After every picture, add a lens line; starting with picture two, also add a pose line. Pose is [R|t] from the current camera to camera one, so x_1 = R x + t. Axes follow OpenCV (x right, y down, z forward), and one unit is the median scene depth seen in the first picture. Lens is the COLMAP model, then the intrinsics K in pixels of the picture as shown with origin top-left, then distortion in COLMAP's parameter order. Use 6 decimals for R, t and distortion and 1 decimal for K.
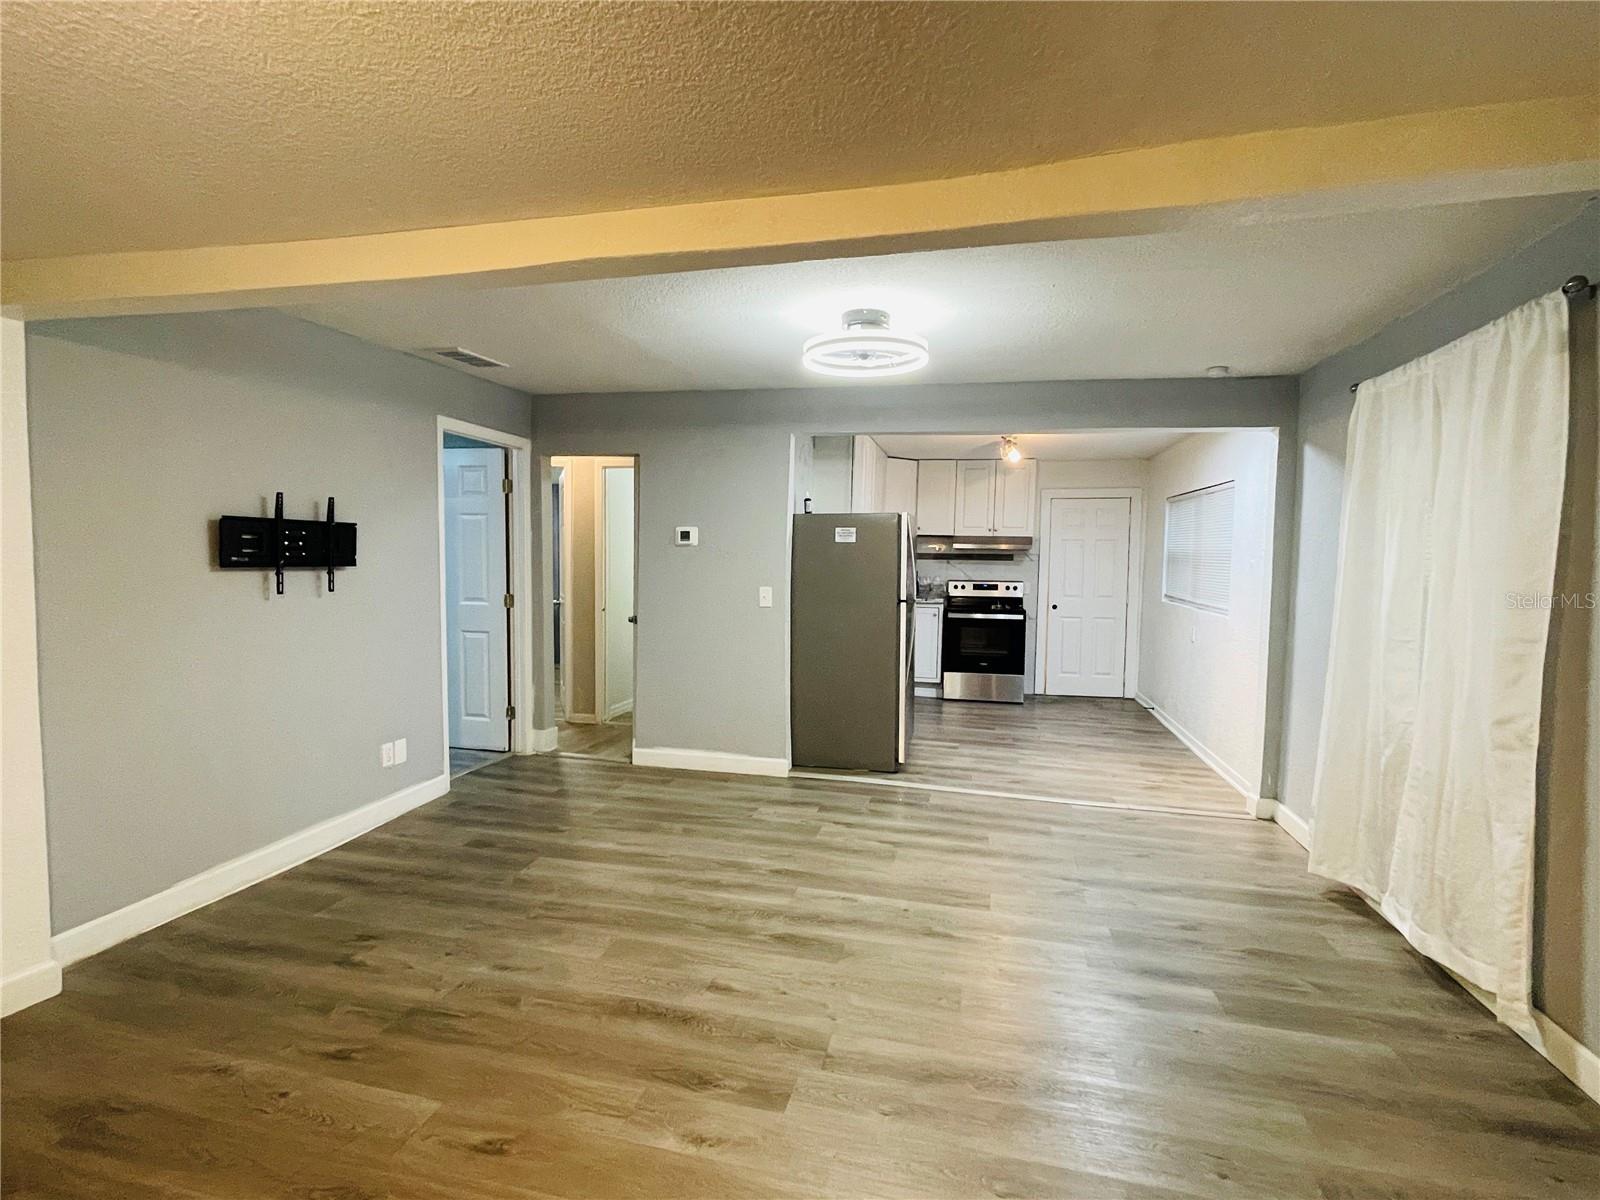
lens RADIAL K [[760.6, 0, 793.0], [0, 760.6, 602.4], [0, 0, 1]] dist [0.008494, -0.003273]
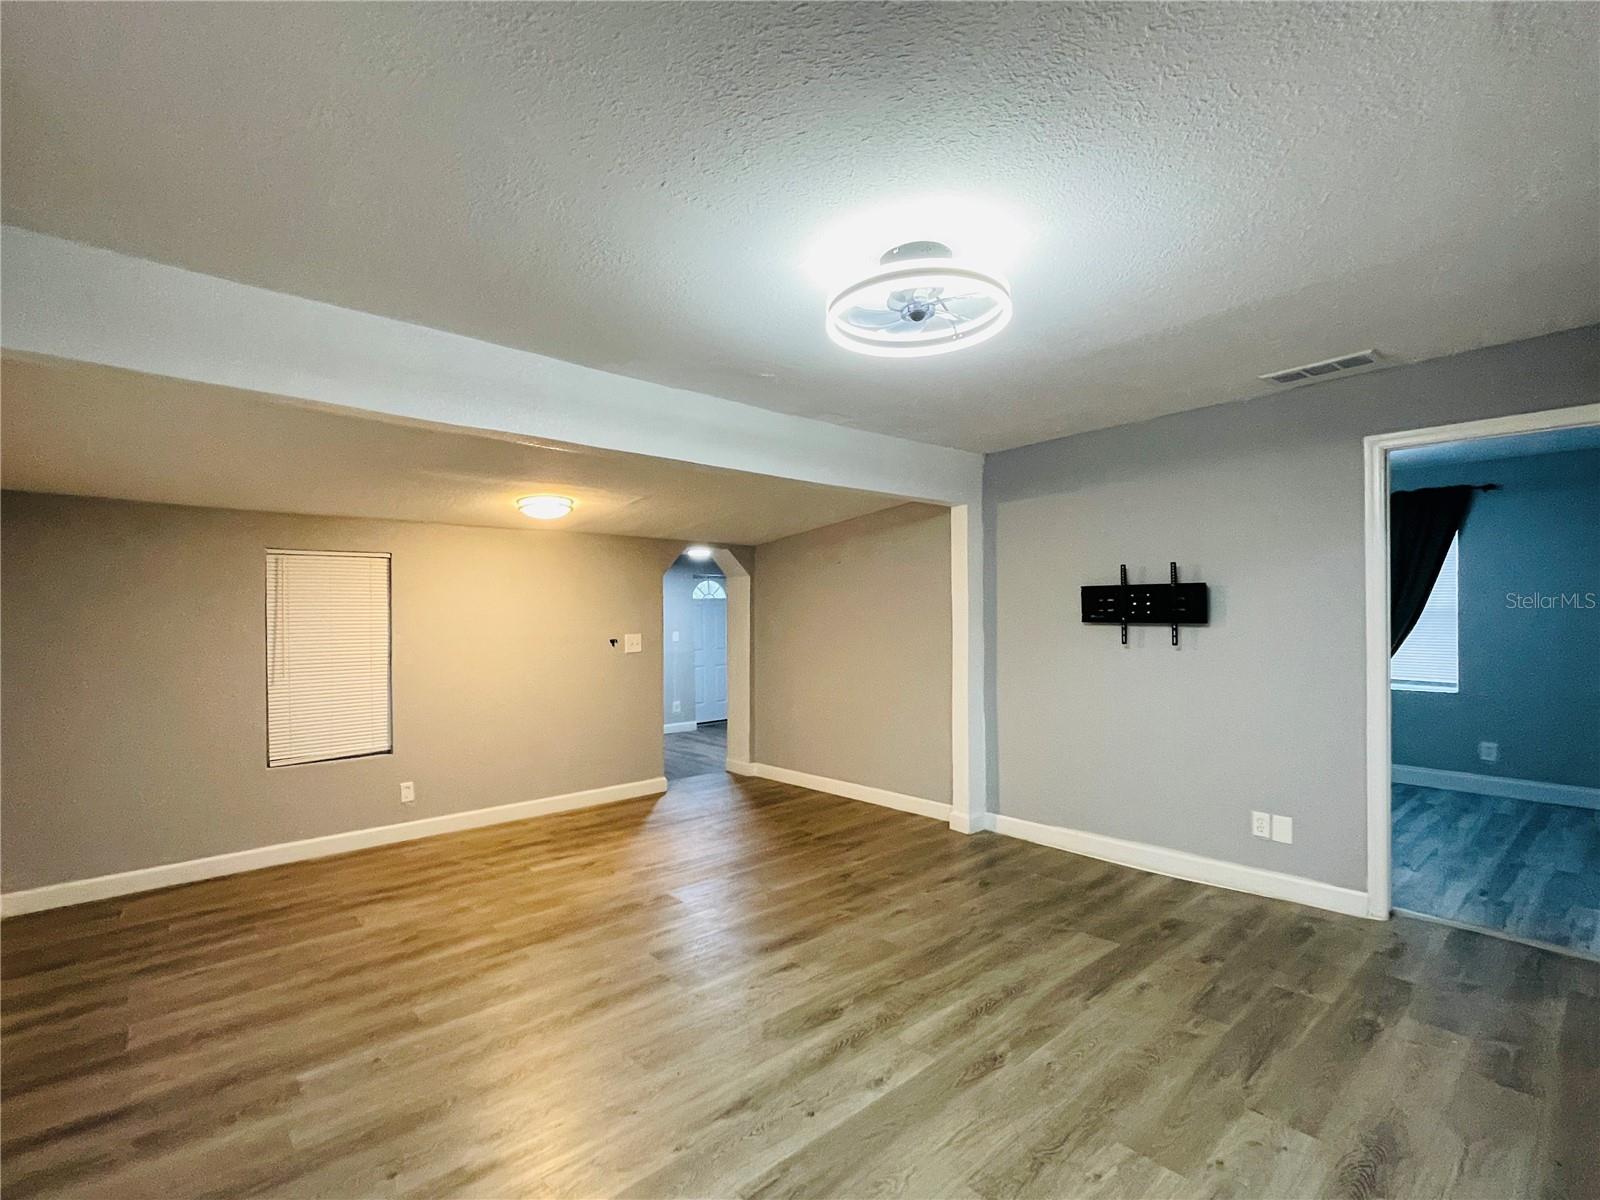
lens RADIAL K [[760.6, 0, 802.7], [0, 760.6, 607.2], [0, 0, 1]] dist [0.008494, -0.003273]
pose [[-0.560007, -0.016161, -0.828330, 0.613048], [-0.049998, 0.998647, 0.014318, -0.057211], [0.826978, 0.049433, -0.560057, 1.131132]]
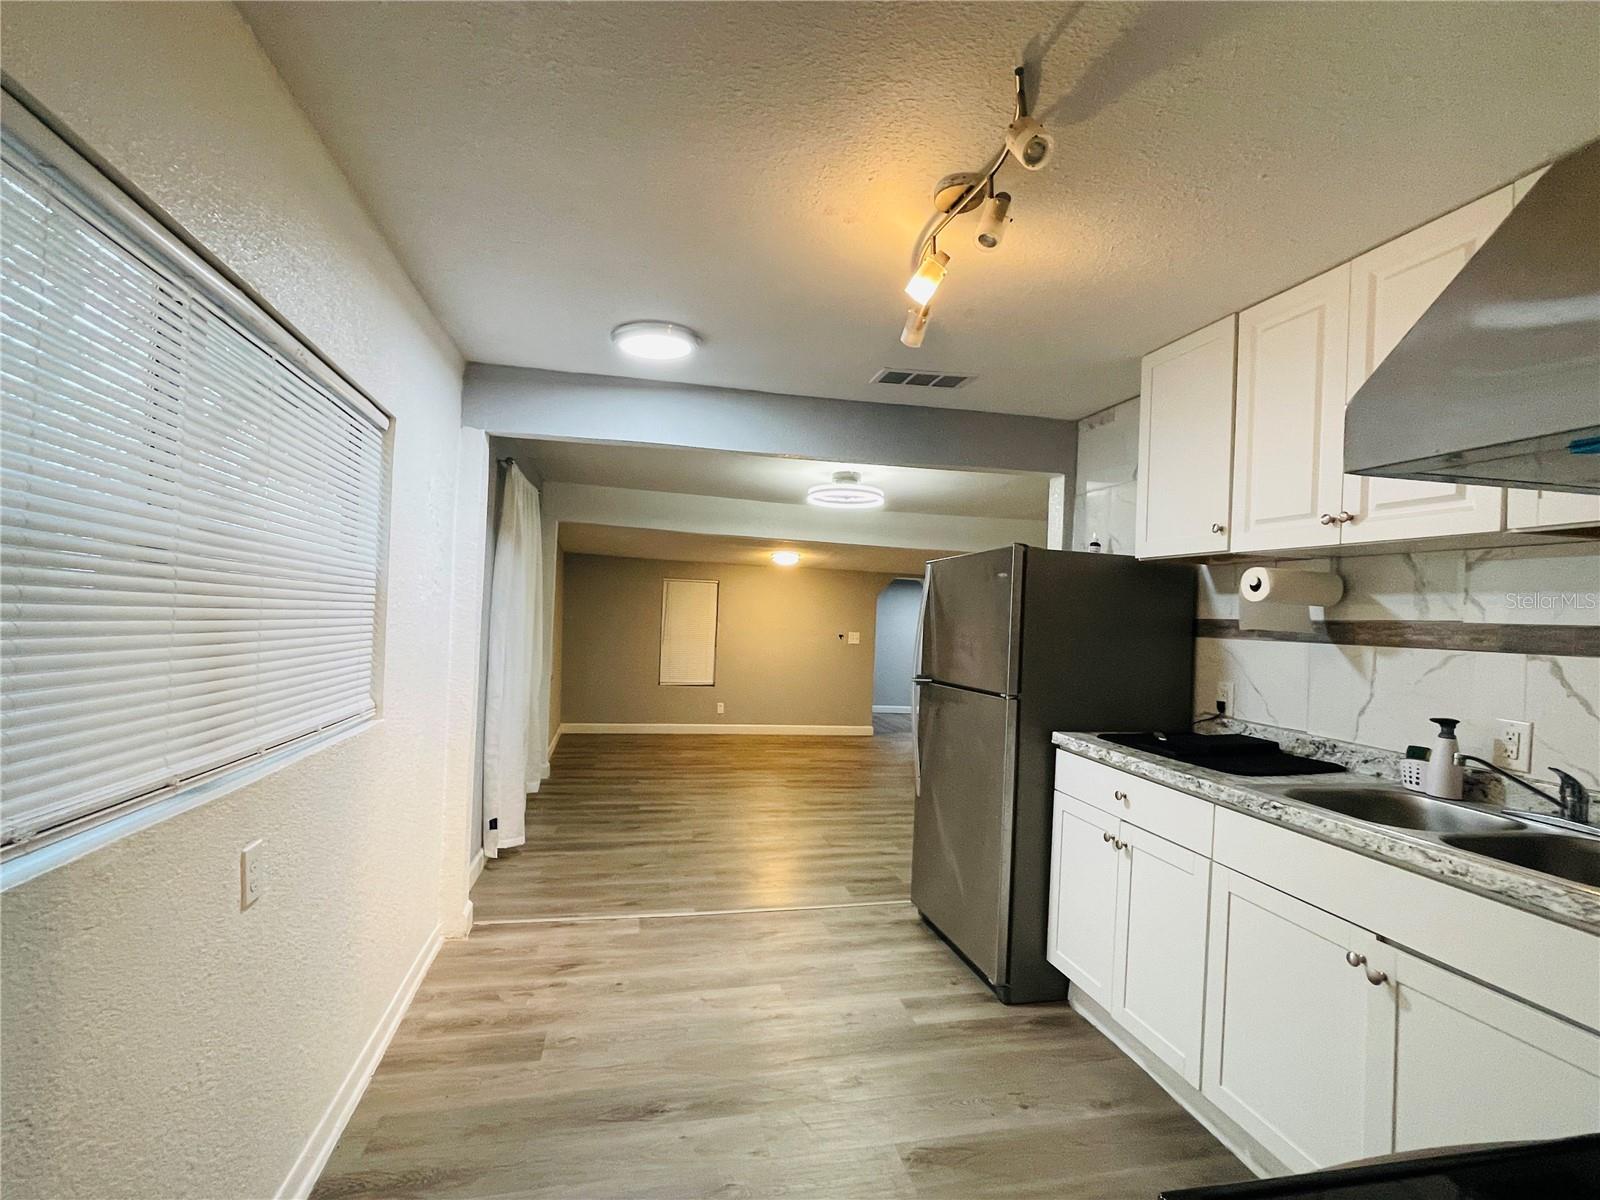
lens RADIAL K [[760.6, 0, 807.4], [0, 760.6, 608.6], [0, 0, 1]] dist [0.008494, -0.003273]
pose [[-0.890362, -0.056939, -0.451679, 0.772674], [-0.081451, 0.996063, 0.034993, -0.113385], [0.447908, 0.067946, -0.891494, 2.108239]]
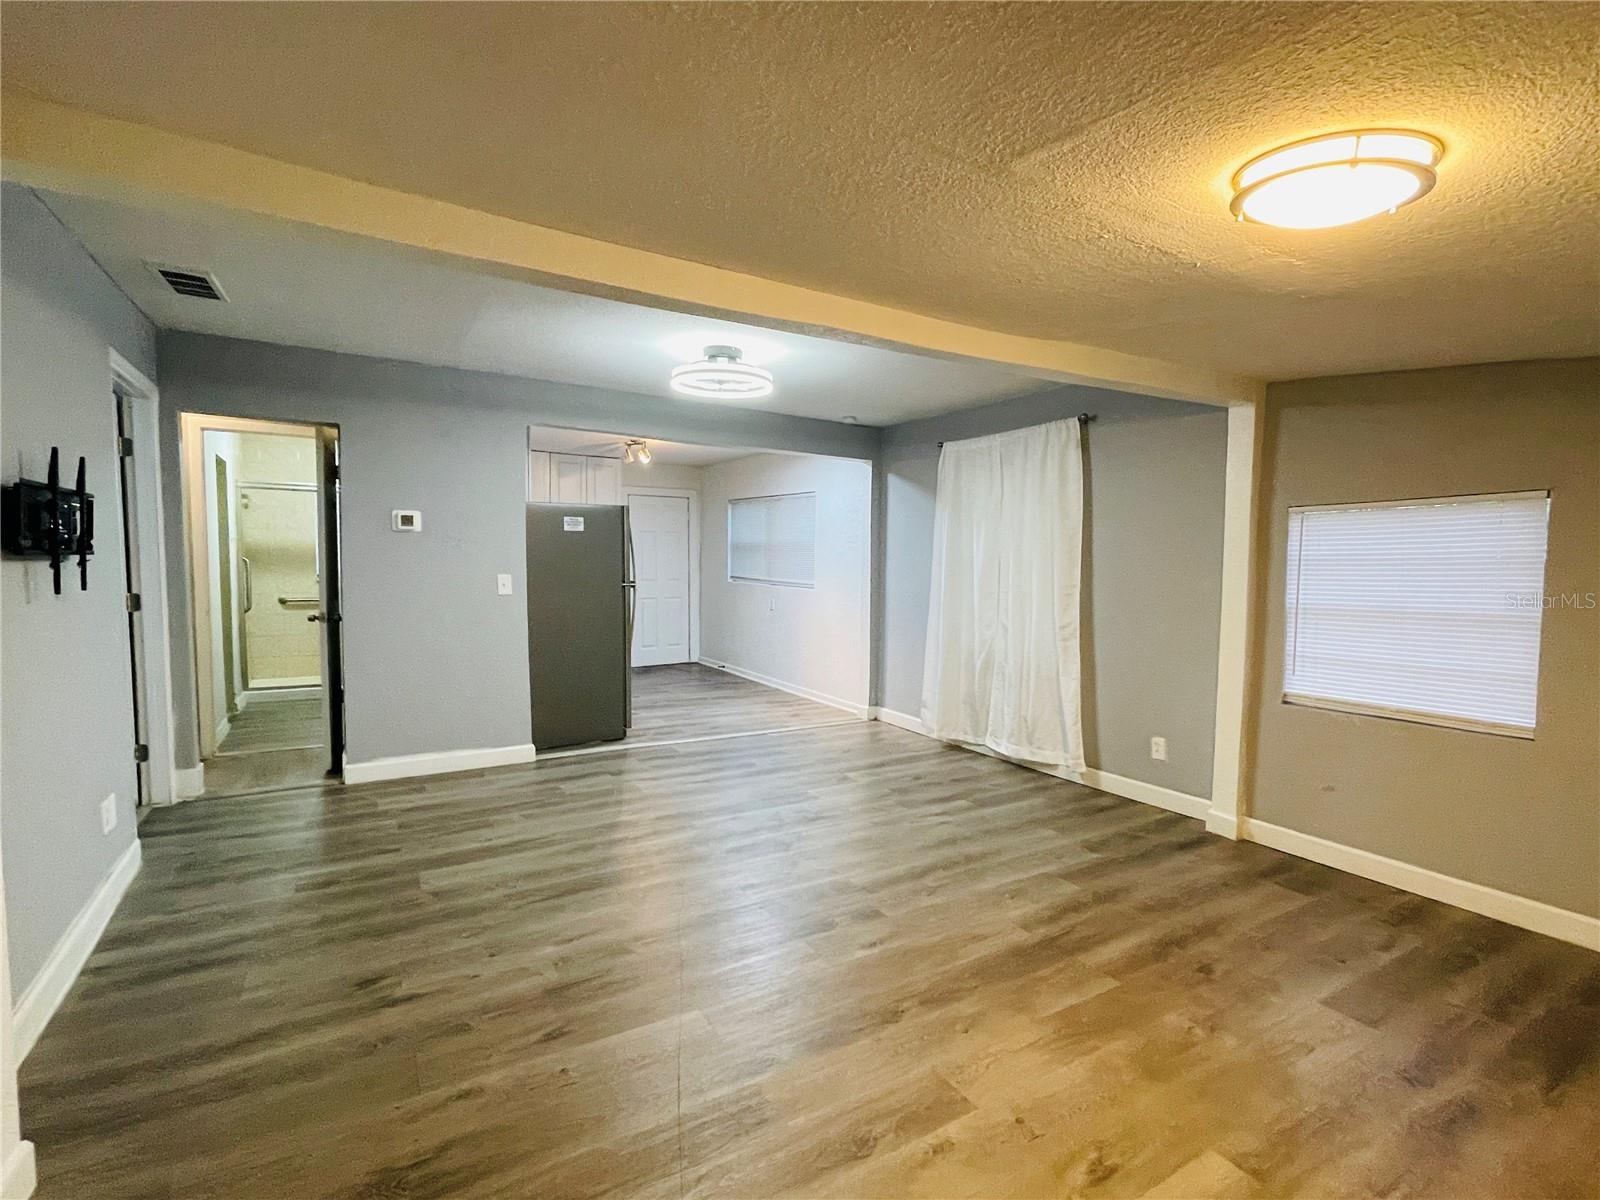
lens RADIAL K [[760.6, 0, 796.0], [0, 760.6, 602.1], [0, 0, 1]] dist [0.008494, -0.003273]
pose [[0.714060, -0.047789, 0.698451, -0.605908], [0.039612, 0.998827, 0.027844, 0.003529], [-0.698962, 0.007785, 0.715116, 0.030236]]
